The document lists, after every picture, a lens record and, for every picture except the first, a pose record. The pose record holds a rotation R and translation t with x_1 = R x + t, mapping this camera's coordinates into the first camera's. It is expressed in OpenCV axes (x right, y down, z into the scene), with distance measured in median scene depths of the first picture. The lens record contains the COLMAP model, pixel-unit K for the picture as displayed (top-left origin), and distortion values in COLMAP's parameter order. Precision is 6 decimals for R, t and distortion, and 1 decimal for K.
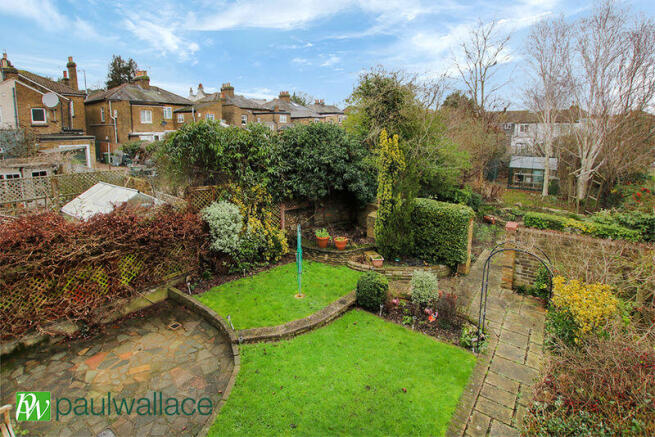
lens RADIAL K [[319.0, 0, 324.7], [0, 319.0, 215.7], [0, 0, 1]] dist [-0.026387, 0.002253]
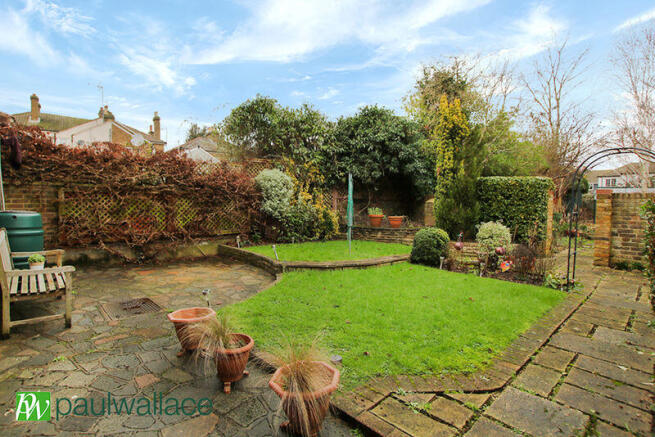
lens RADIAL K [[319.0, 0, 315.3], [0, 319.0, 259.7], [0, 0, 1]] dist [-0.026387, 0.002253]
pose [[0.980134, 0.019528, -0.197371, 0.007369], [-0.036017, 0.996120, -0.080303, 0.292659], [0.195037, 0.085817, 0.977034, 0.058833]]
